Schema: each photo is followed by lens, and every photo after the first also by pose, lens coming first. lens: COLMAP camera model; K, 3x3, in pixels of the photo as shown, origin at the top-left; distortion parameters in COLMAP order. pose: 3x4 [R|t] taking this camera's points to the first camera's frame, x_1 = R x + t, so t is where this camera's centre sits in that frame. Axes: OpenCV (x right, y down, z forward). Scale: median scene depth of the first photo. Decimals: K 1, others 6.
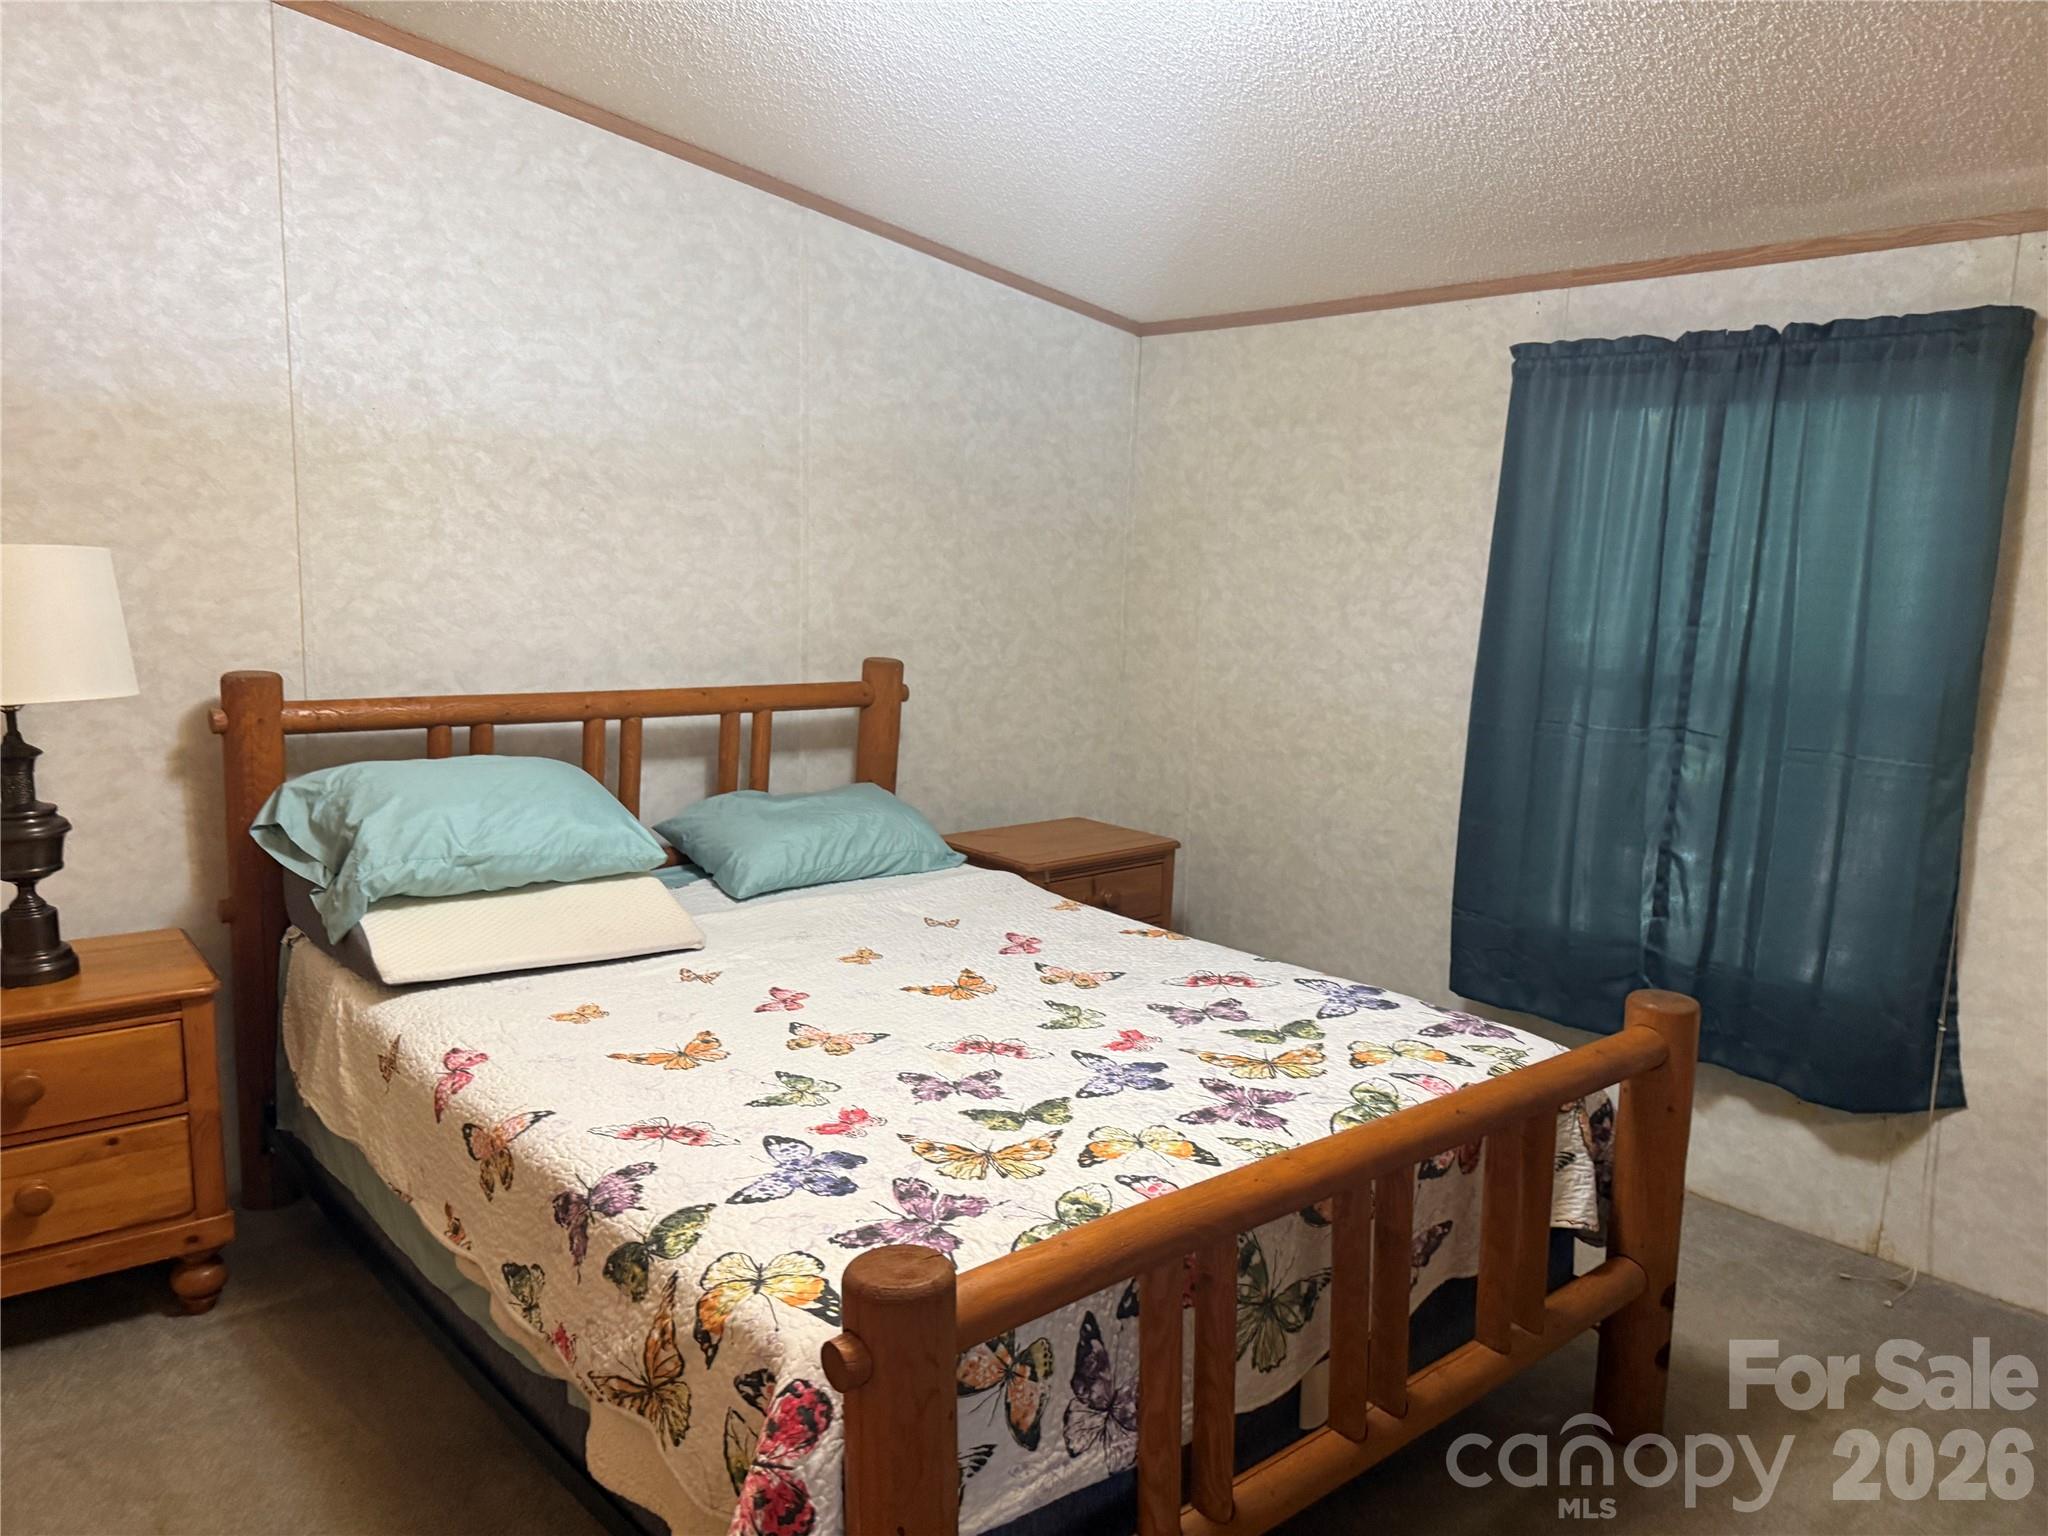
lens RADIAL K [[1438.8, 0, 1021.0], [0, 1438.8, 764.5], [0, 0, 1]] dist [0.078494, -0.113084]
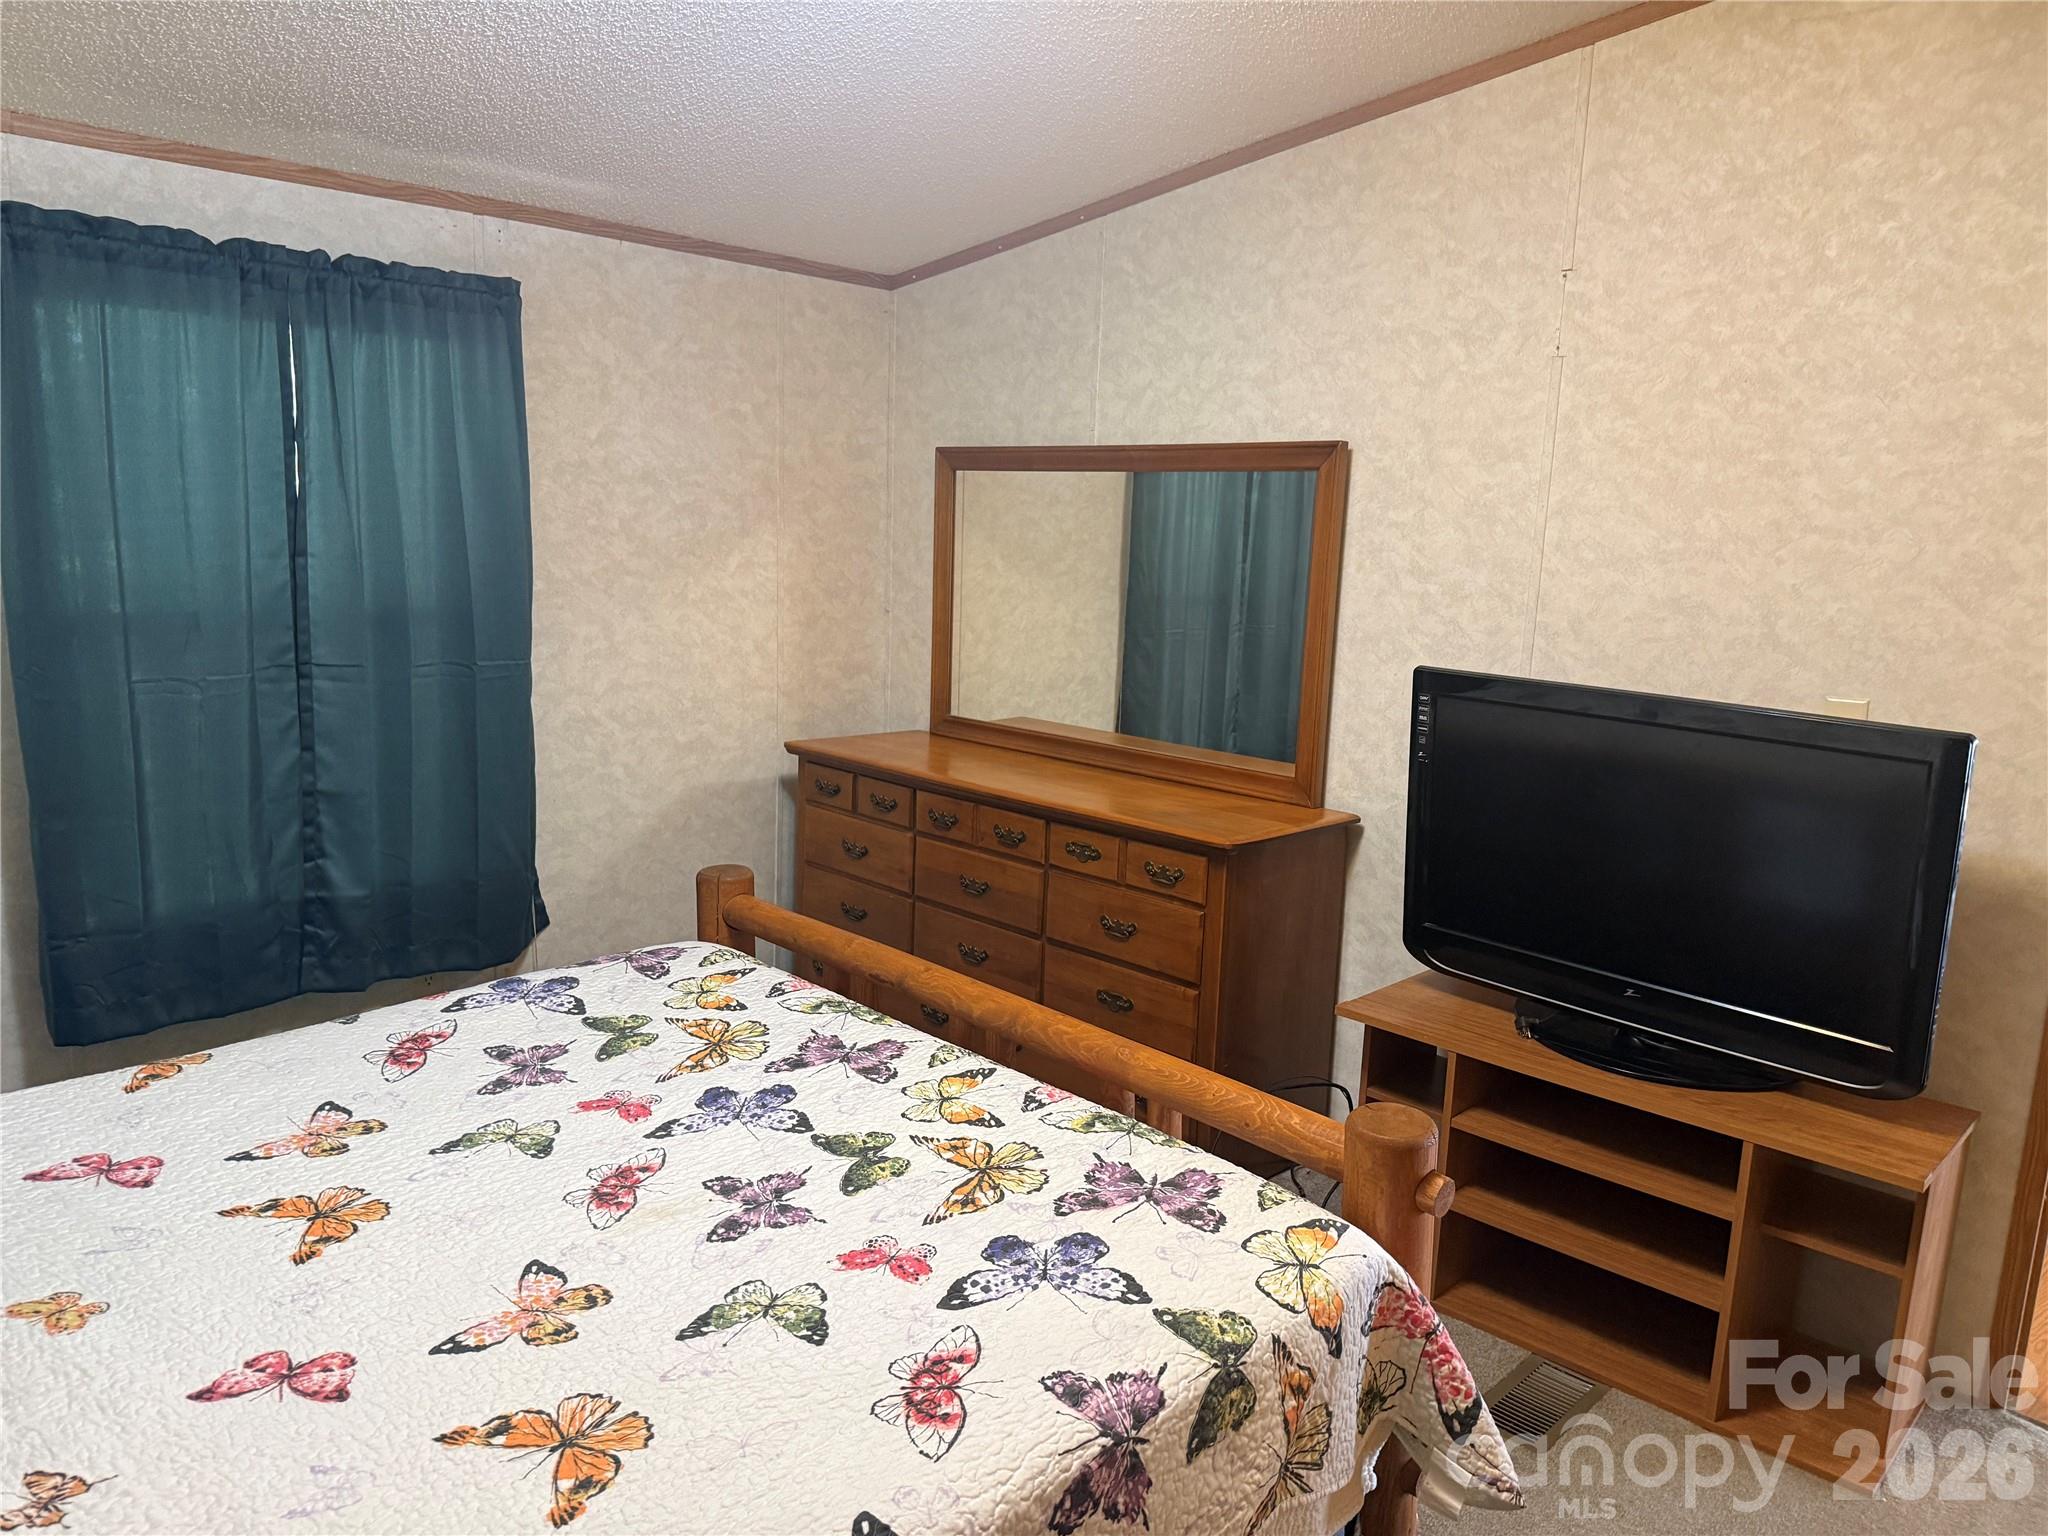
lens RADIAL K [[1438.8, 0, 1021.0], [0, 1438.8, 764.5], [0, 0, 1]] dist [0.078494, -0.113084]
pose [[-0.085513, -0.205296, 0.974957, -0.713568], [0.110767, 0.970516, 0.214077, -0.151221], [-0.990161, 0.126300, -0.060252, 0.791000]]
